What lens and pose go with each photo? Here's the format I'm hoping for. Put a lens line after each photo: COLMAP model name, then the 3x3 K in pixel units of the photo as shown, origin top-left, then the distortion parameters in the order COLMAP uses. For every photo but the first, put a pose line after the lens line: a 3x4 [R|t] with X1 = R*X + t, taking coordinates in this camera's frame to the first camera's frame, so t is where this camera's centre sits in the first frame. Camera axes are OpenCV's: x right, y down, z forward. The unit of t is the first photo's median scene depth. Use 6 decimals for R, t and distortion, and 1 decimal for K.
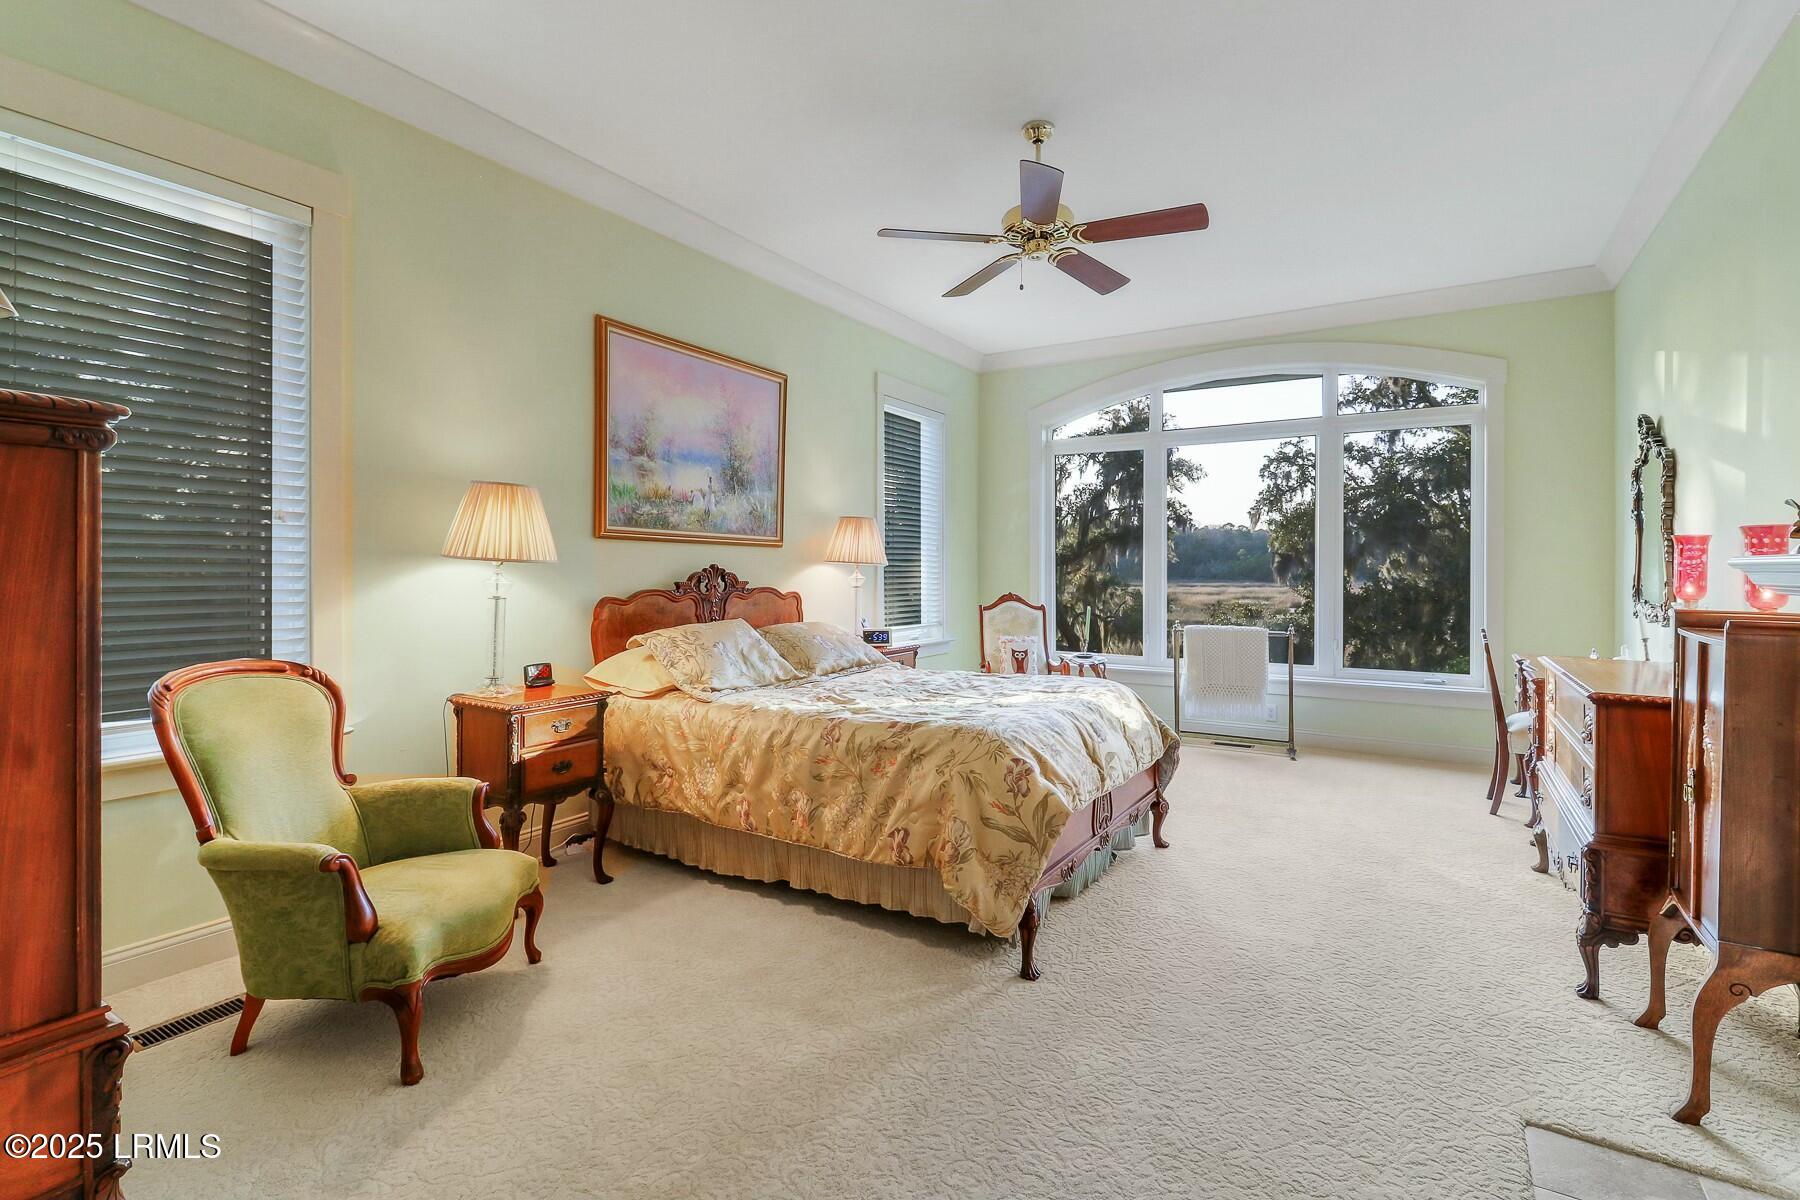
lens RADIAL K [[839.4, 0, 890.4], [0, 839.4, 566.9], [0, 0, 1]] dist [0.001053, -0.000840]
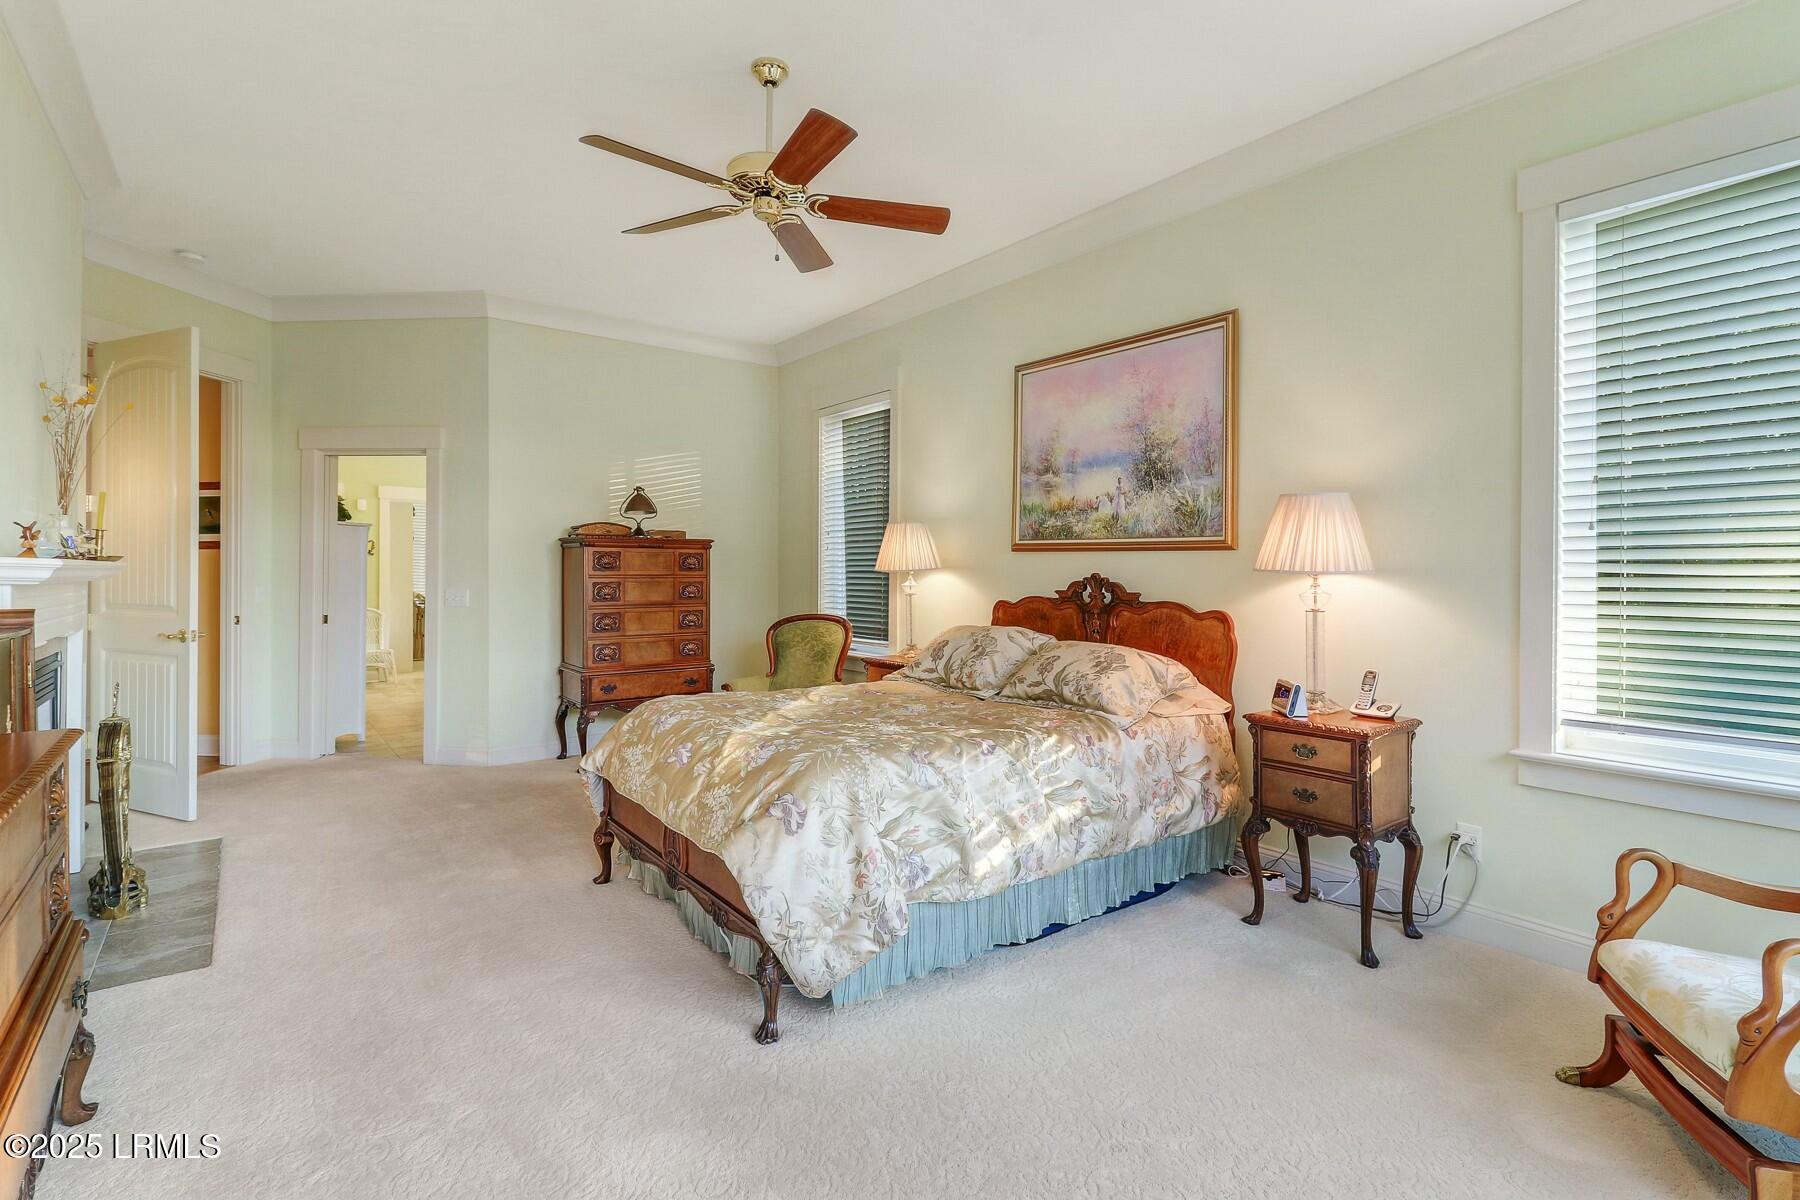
lens RADIAL K [[839.4, 0, 900.5], [0, 839.4, 586.1], [0, 0, 1]] dist [0.001053, -0.000840]
pose [[-0.353804, 0.007309, -0.935291, 0.728789], [-0.009447, 0.999891, 0.011388, 0.002652], [0.935272, 0.012865, -0.353696, 1.110075]]
